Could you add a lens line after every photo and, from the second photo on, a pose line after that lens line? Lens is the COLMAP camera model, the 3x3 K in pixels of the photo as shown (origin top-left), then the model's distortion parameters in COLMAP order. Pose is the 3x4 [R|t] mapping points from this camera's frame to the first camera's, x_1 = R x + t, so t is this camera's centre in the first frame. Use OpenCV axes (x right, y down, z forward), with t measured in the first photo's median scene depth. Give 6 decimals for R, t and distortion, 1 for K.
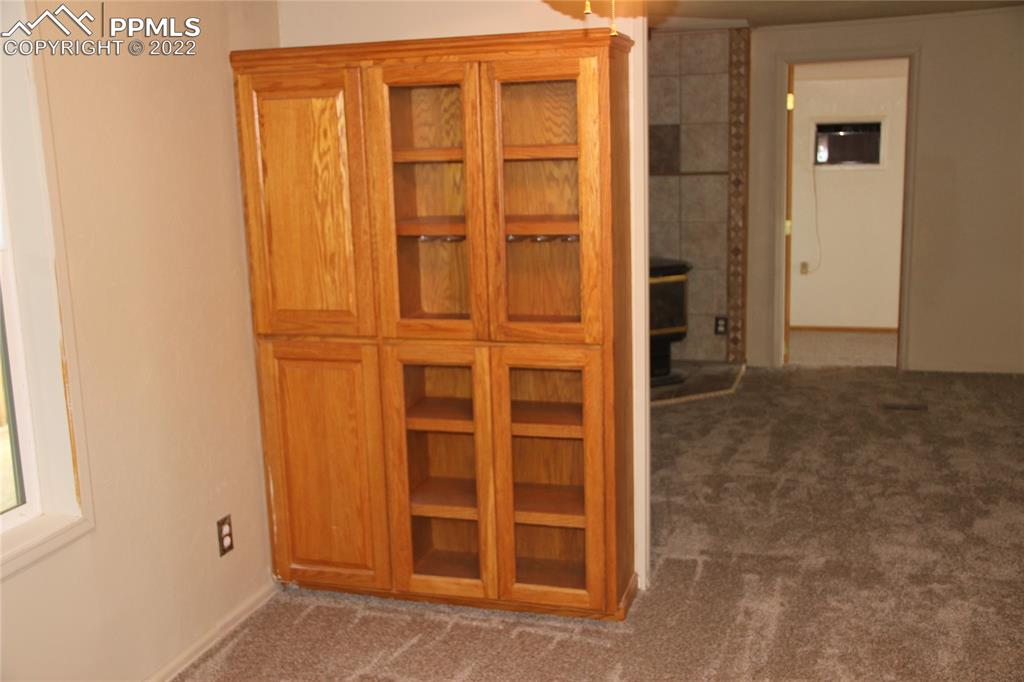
lens RADIAL K [[1057.7, 0, 512.0], [0, 1057.7, 341.0], [0, 0, 1]] dist [0.002652, 0.001998]
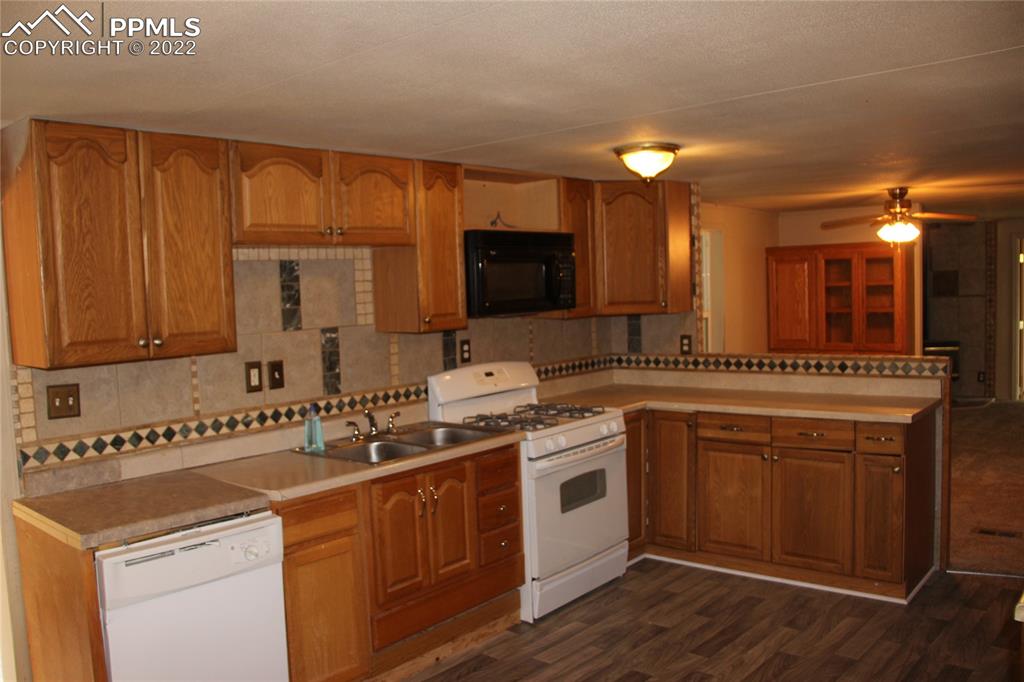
lens RADIAL K [[856.3, 0, 512.0], [0, 856.3, 341.0], [0, 0, 1]] dist [-0.101358, 0.000167]
pose [[0.924232, 0.024421, -0.381049, -0.011390], [-0.066525, 0.992988, -0.097718, 0.122949], [0.375991, 0.115663, 0.919376, -0.670185]]
